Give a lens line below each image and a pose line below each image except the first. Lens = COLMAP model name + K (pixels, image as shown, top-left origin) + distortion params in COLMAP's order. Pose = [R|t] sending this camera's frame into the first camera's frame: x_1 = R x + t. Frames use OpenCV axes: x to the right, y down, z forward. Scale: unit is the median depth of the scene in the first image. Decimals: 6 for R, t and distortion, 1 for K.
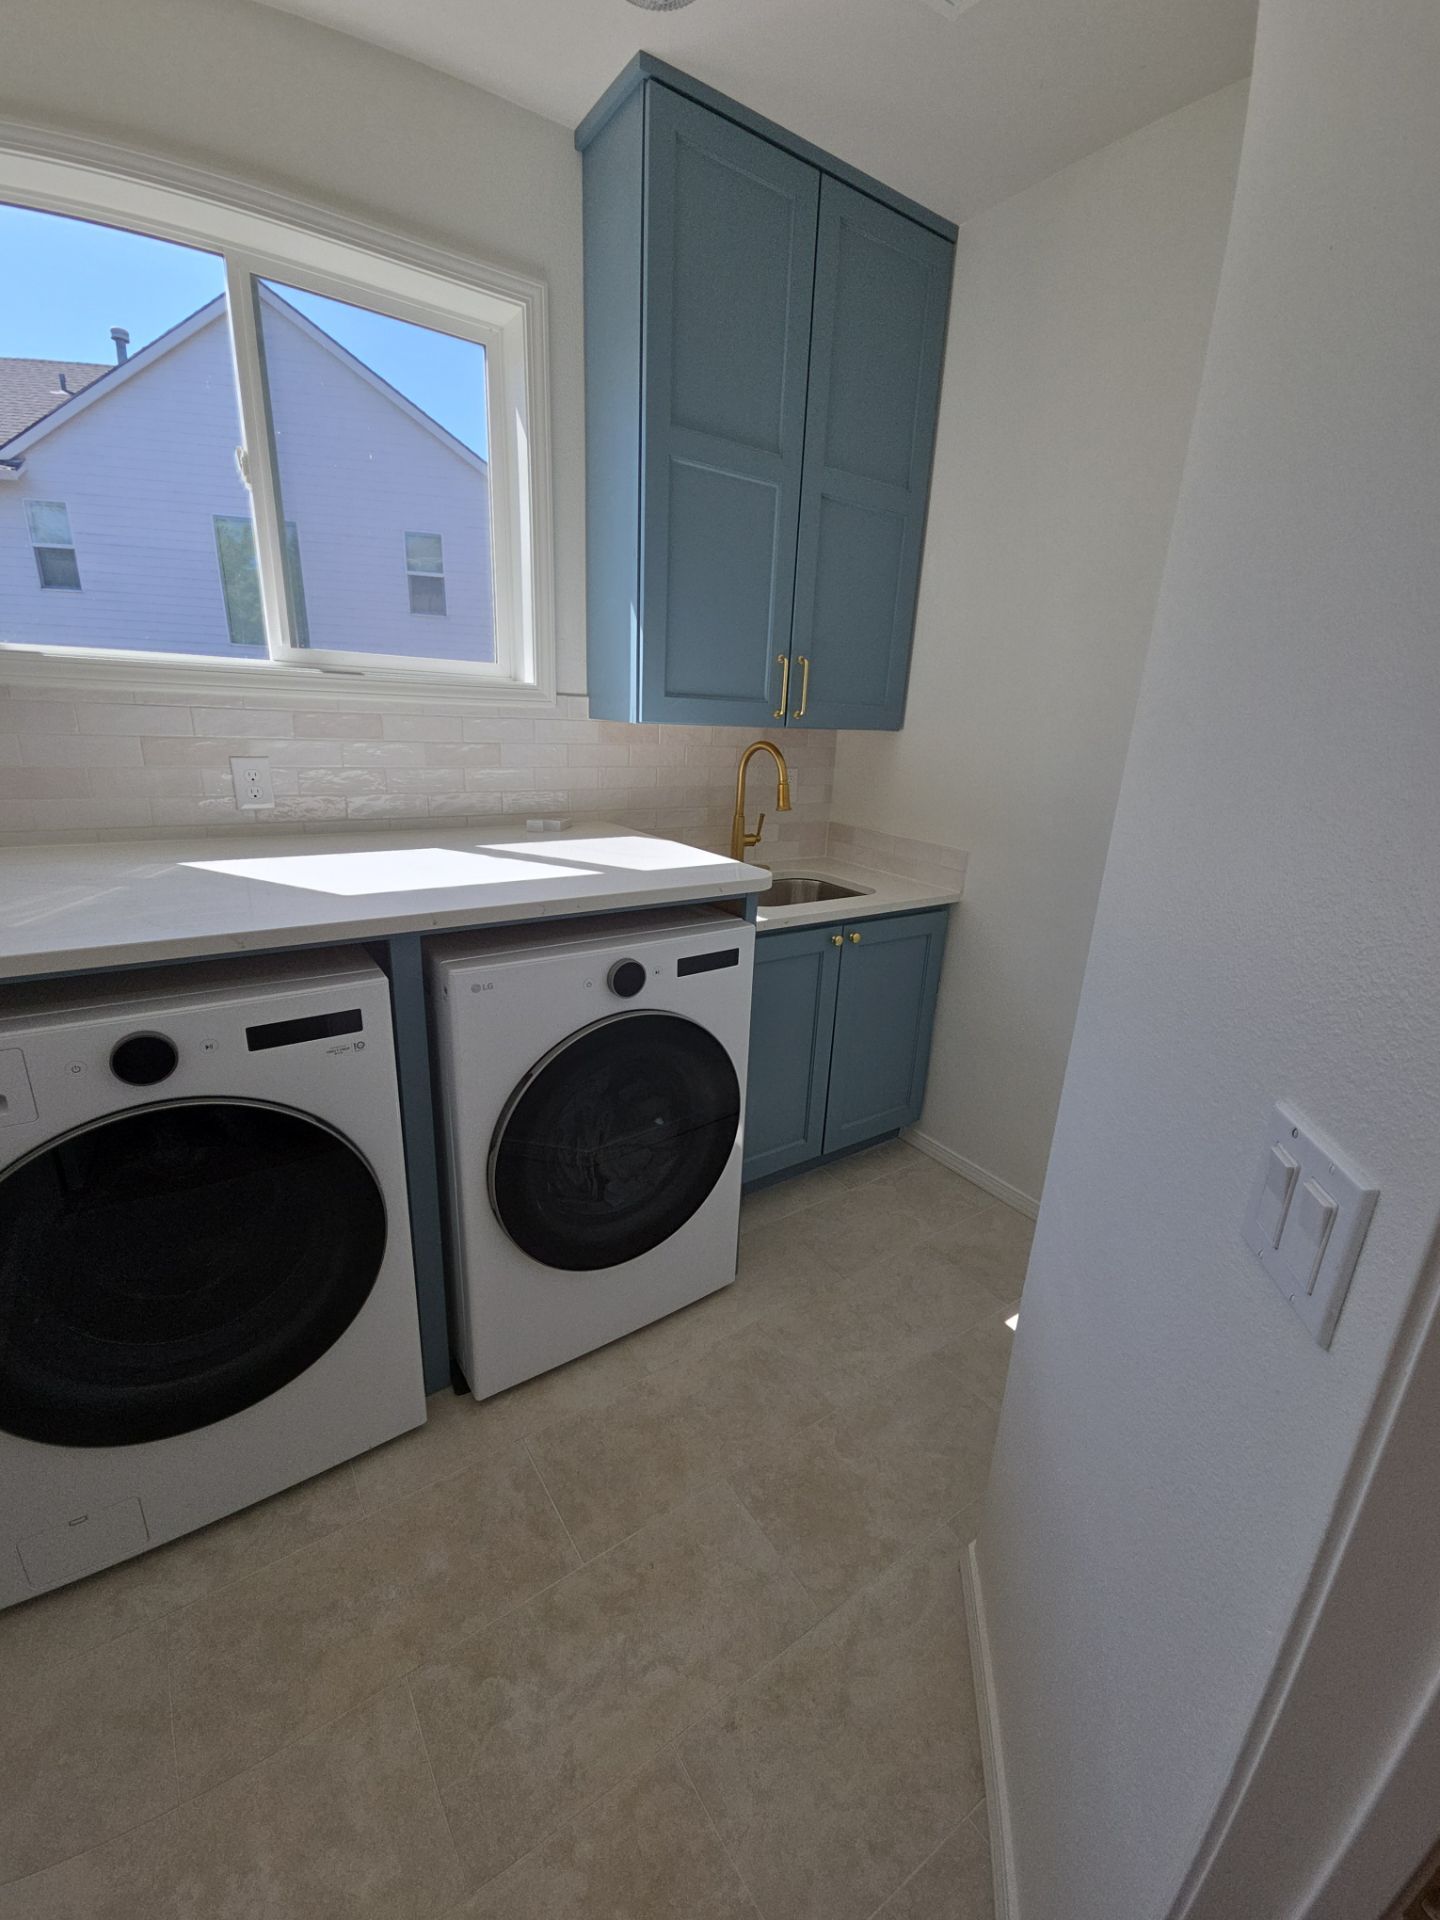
lens RADIAL K [[778.2, 0, 711.9], [0, 778.2, 950.6], [0, 0, 1]] dist [0.000897, -0.001539]
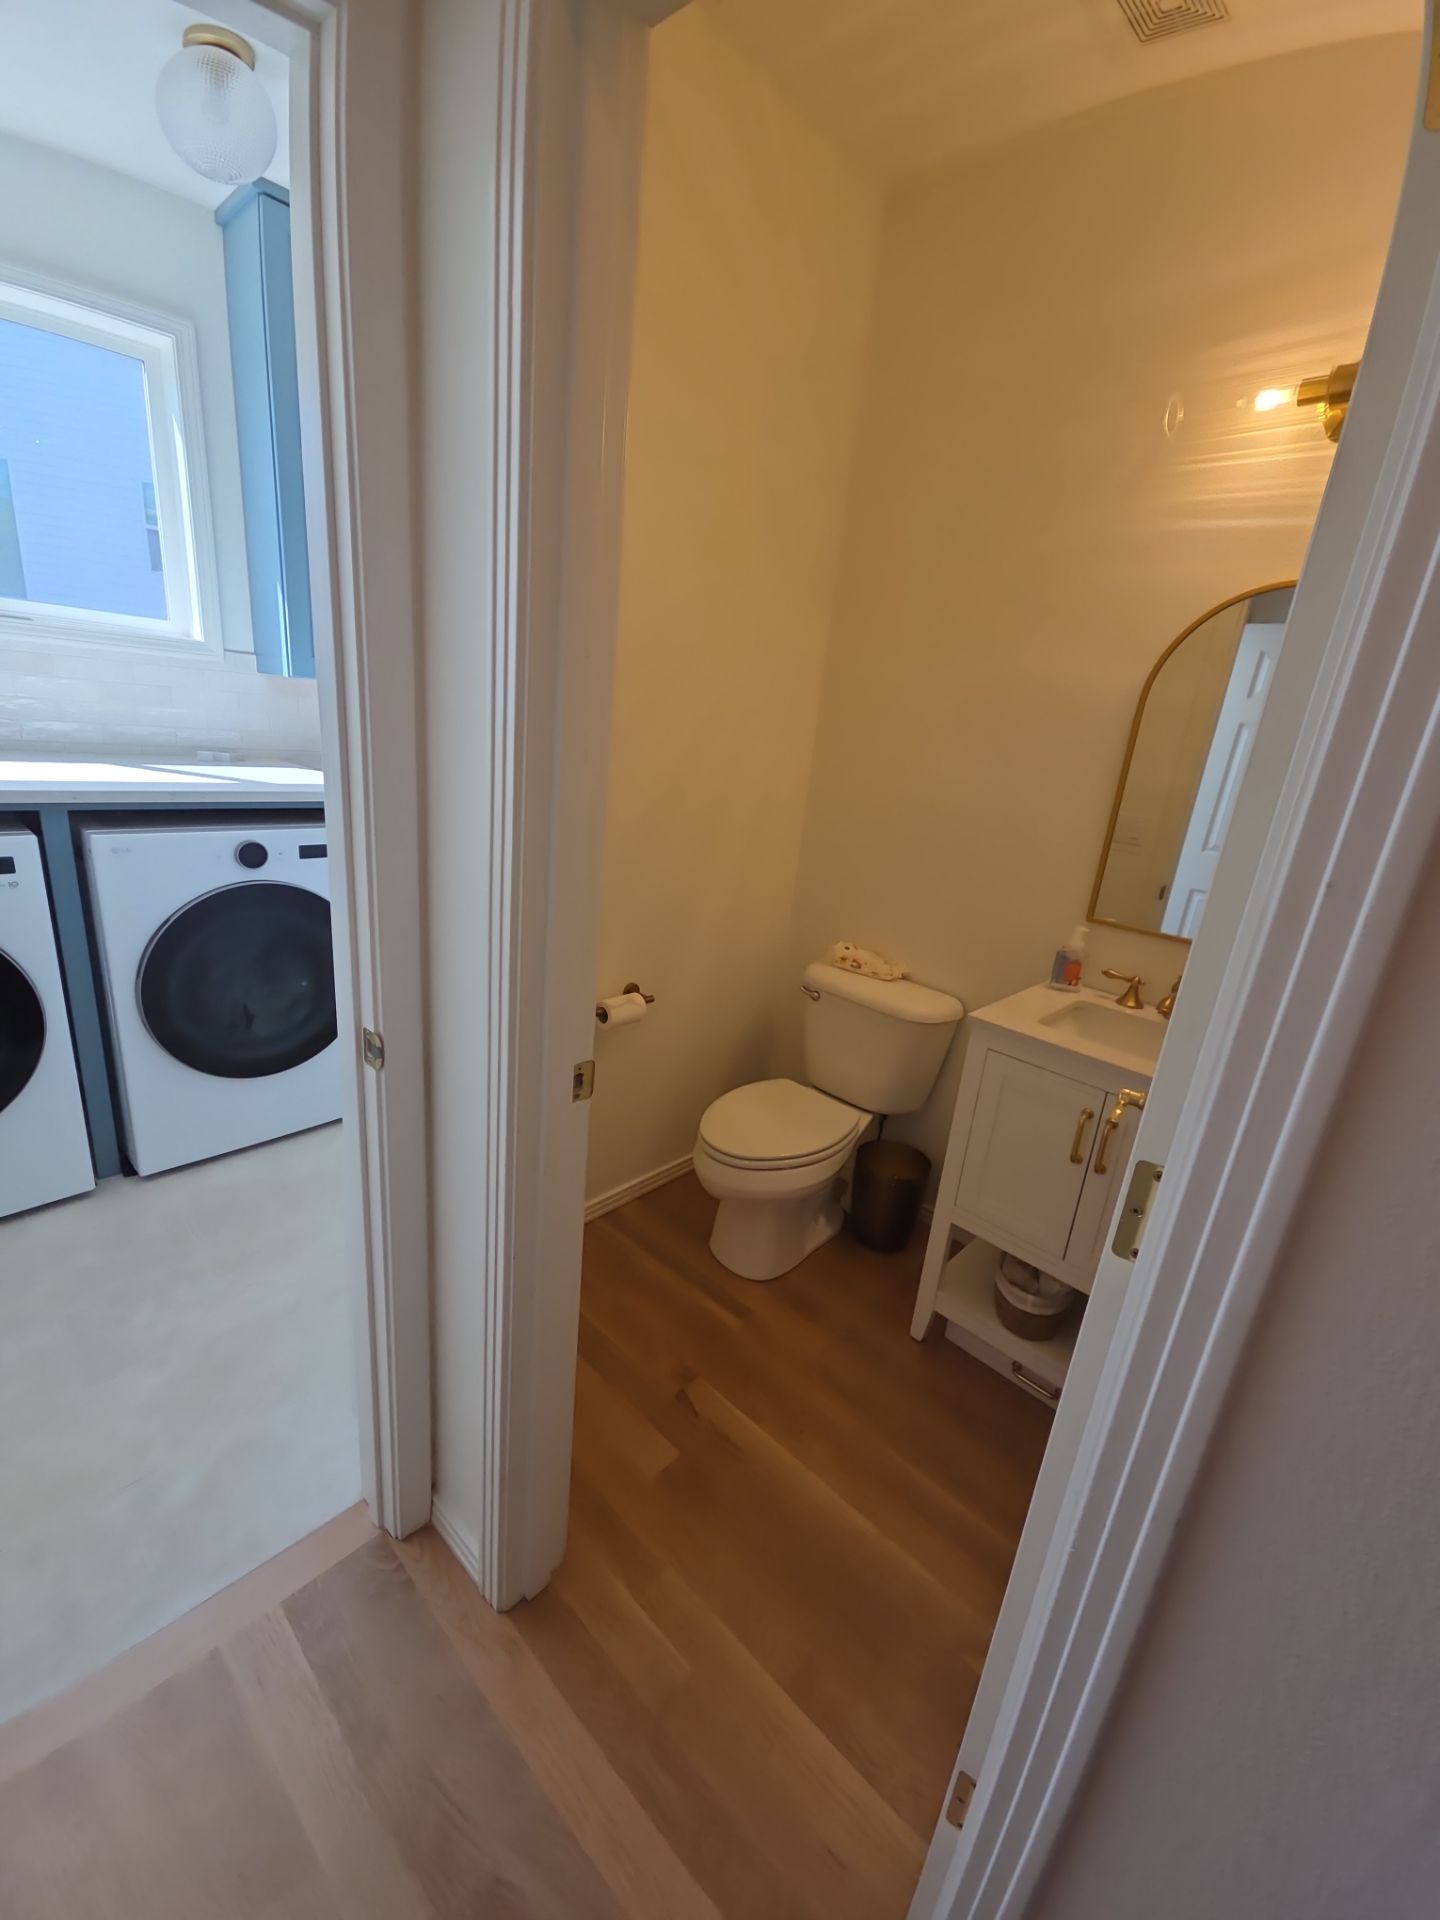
lens RADIAL K [[778.2, 0, 723.7], [0, 778.2, 961.6], [0, 0, 1]] dist [0.000897, -0.001539]
pose [[0.972399, -0.015238, 0.232826, 0.359430], [0.011051, 0.999753, 0.019279, 0.194378], [-0.233063, -0.016174, 0.972327, -0.513793]]
